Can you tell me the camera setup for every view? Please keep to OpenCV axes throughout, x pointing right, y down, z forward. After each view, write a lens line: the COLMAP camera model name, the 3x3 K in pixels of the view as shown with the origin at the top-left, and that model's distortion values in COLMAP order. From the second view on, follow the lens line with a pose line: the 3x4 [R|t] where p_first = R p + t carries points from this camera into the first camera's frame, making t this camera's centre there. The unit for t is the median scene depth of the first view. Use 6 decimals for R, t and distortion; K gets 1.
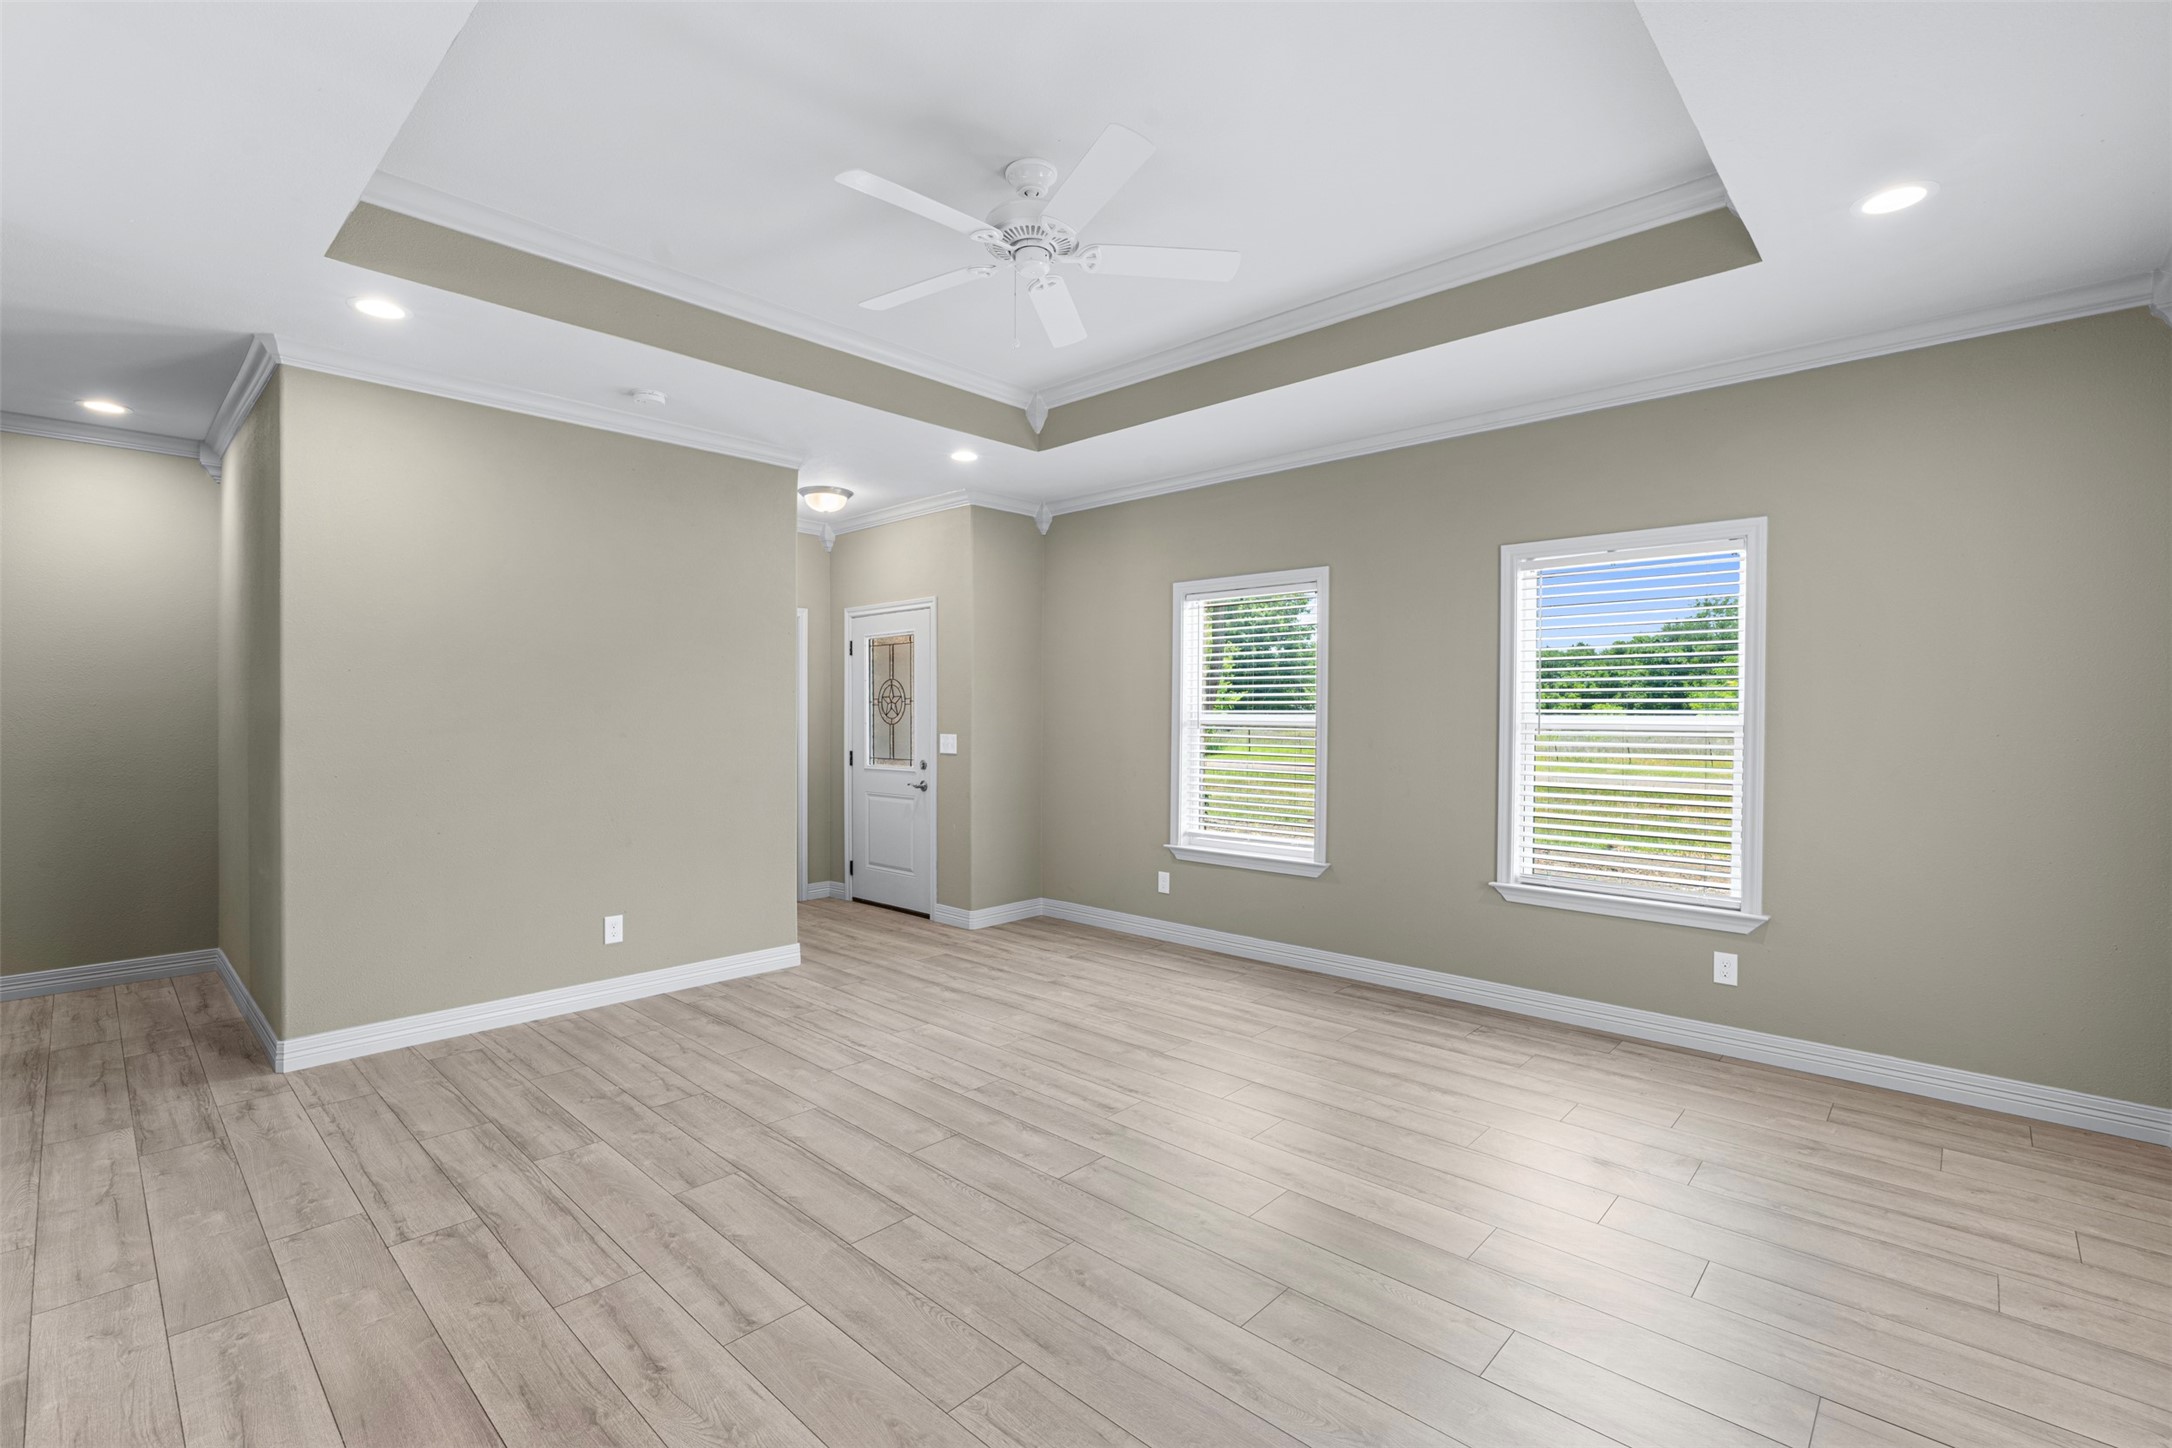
lens RADIAL K [[962.6, 0, 1081.4], [0, 962.6, 713.1], [0, 0, 1]] dist [-0.006696, 0.001418]
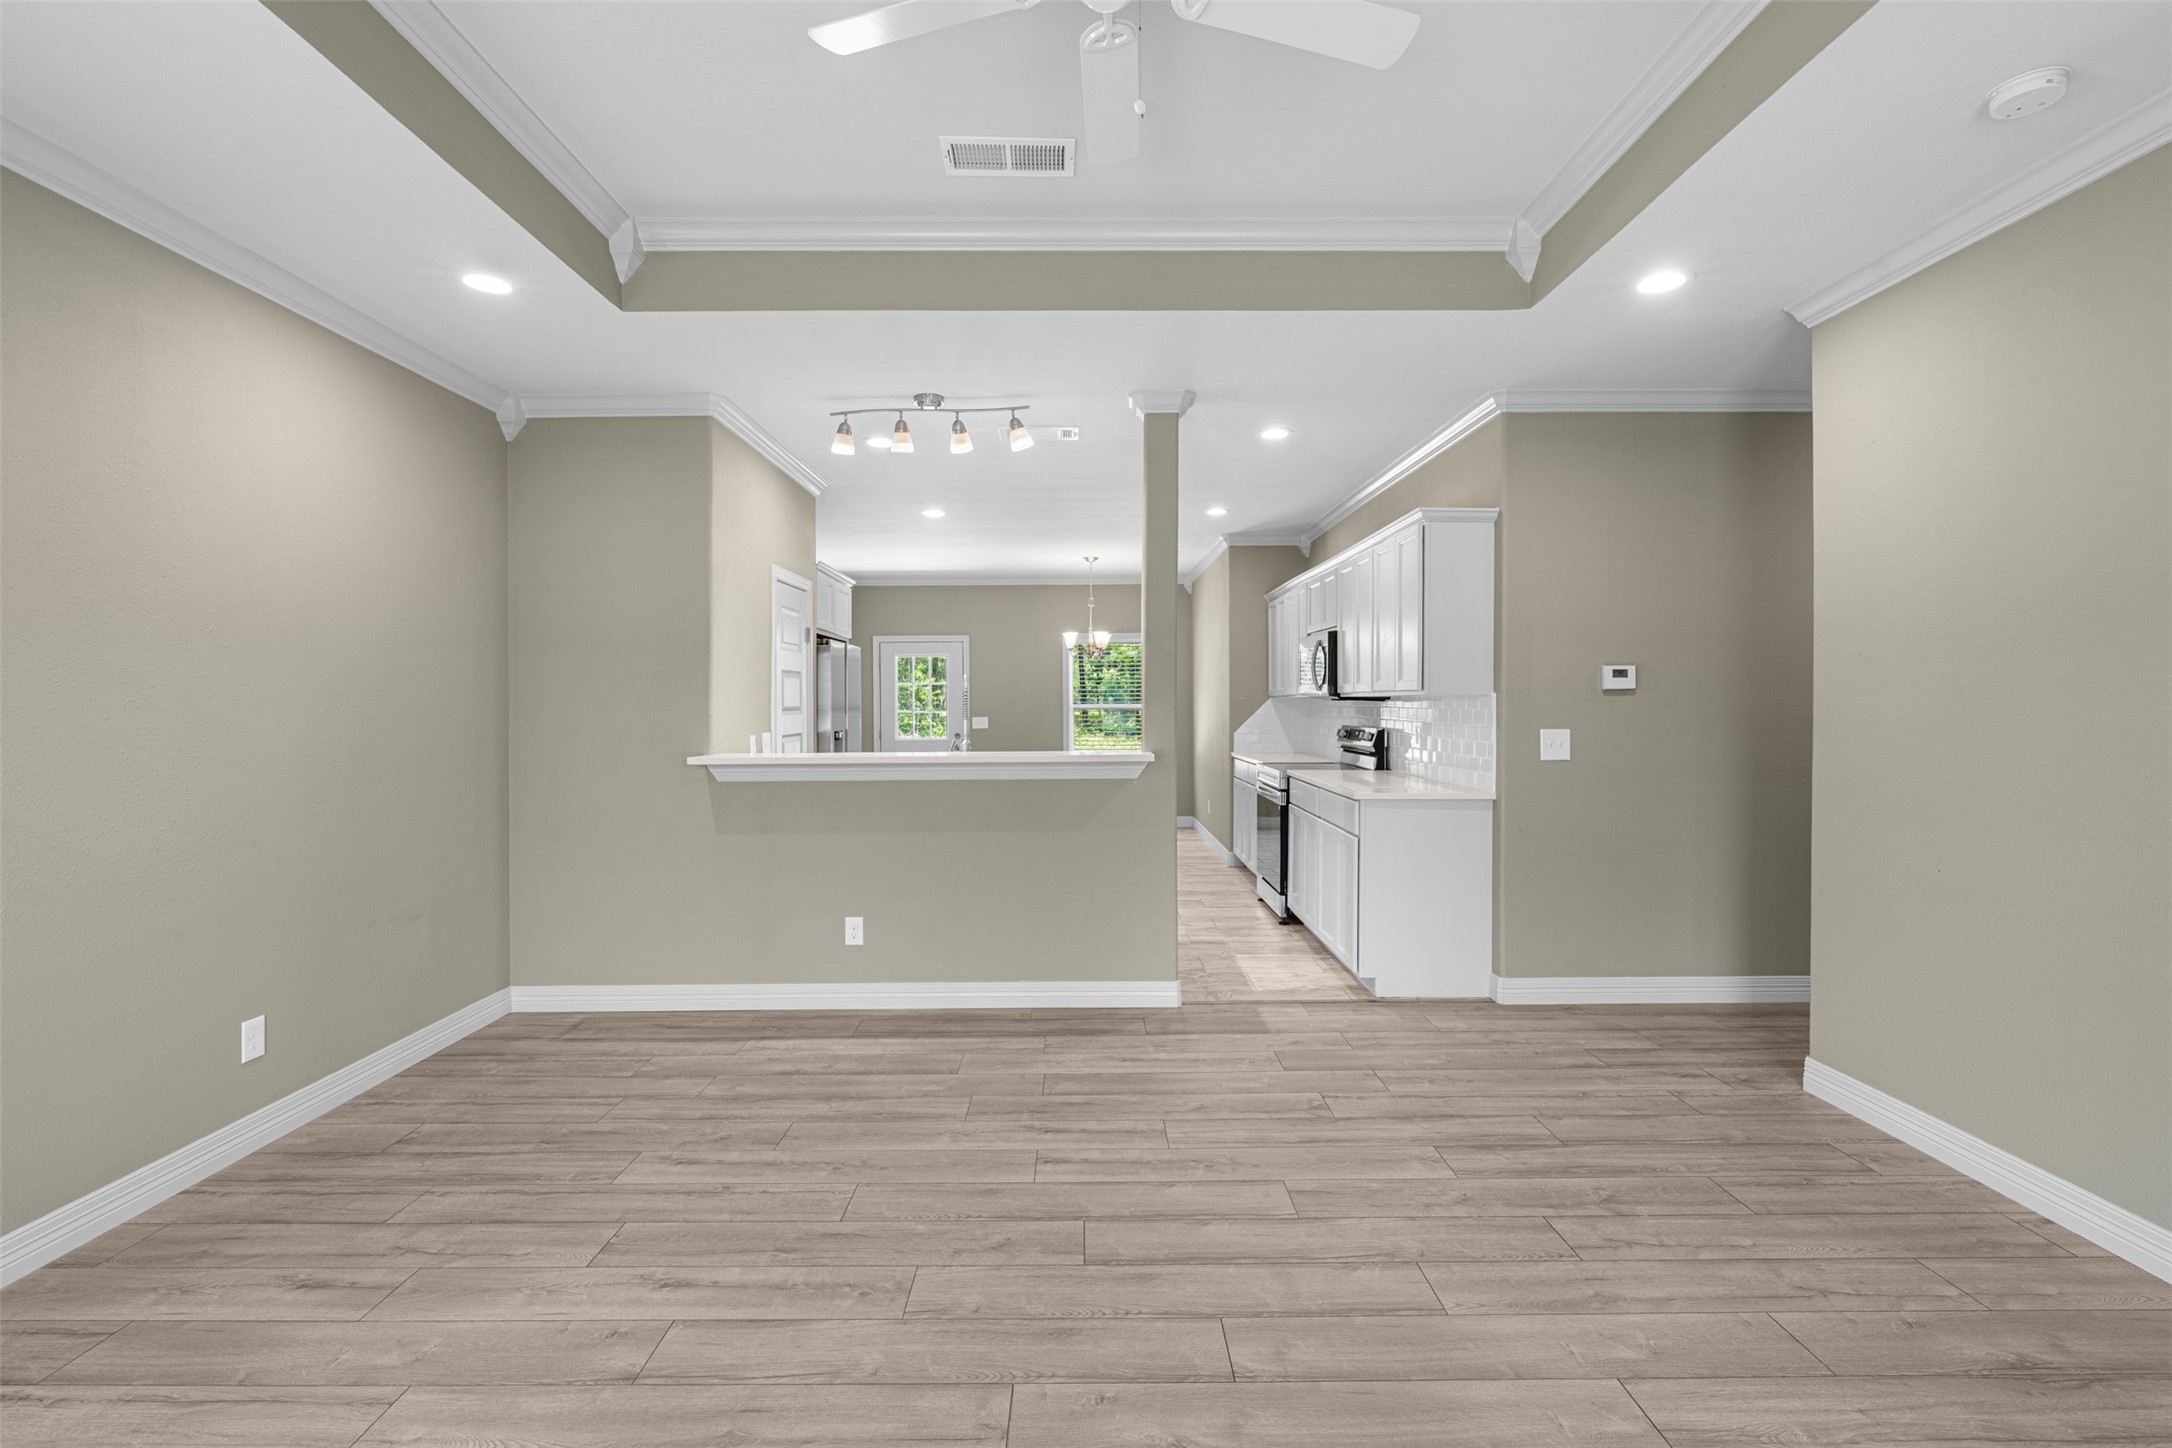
lens RADIAL K [[962.6, 0, 1086.5], [0, 962.6, 717.1], [0, 0, 1]] dist [-0.006696, 0.001418]
pose [[-0.725901, 0.010099, -0.687725, 0.342179], [0.002609, 0.999925, 0.011930, -0.001877], [0.687794, 0.006866, -0.725873, 1.288679]]
